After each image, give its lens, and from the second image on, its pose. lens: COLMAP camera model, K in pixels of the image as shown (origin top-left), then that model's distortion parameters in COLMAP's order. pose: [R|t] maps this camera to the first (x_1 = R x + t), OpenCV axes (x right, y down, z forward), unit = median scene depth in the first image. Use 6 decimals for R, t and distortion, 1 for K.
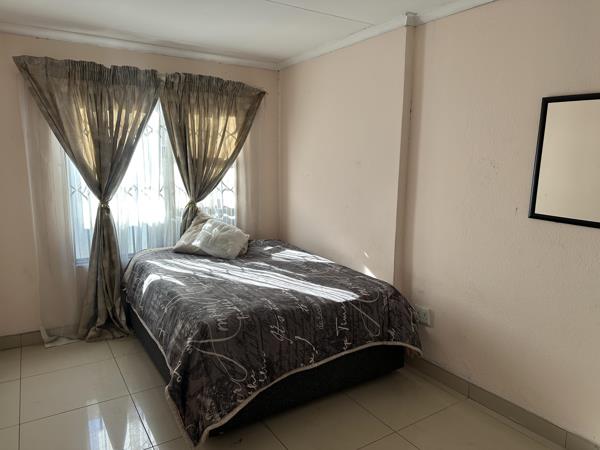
lens RADIAL K [[418.2, 0, 300.0], [0, 418.2, 225.0], [0, 0, 1]] dist [0.000044, -0.000713]
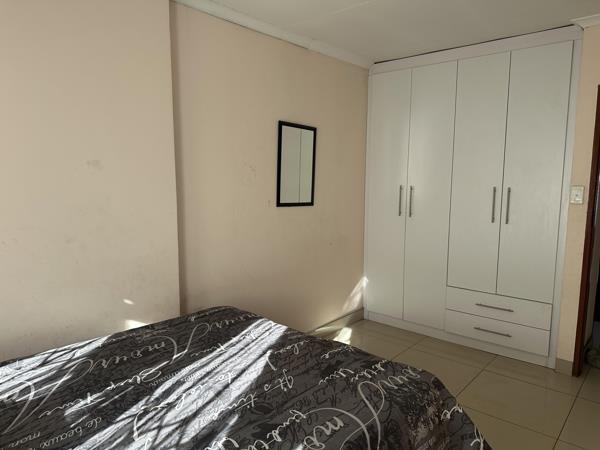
lens RADIAL K [[418.2, 0, 300.0], [0, 418.2, 225.0], [0, 0, 1]] dist [0.000044, -0.000713]
pose [[-0.274400, -0.139238, 0.951482, -0.624704], [0.132225, 0.974600, 0.180753, -0.155776], [-0.952482, 0.175408, -0.249019, 1.006896]]
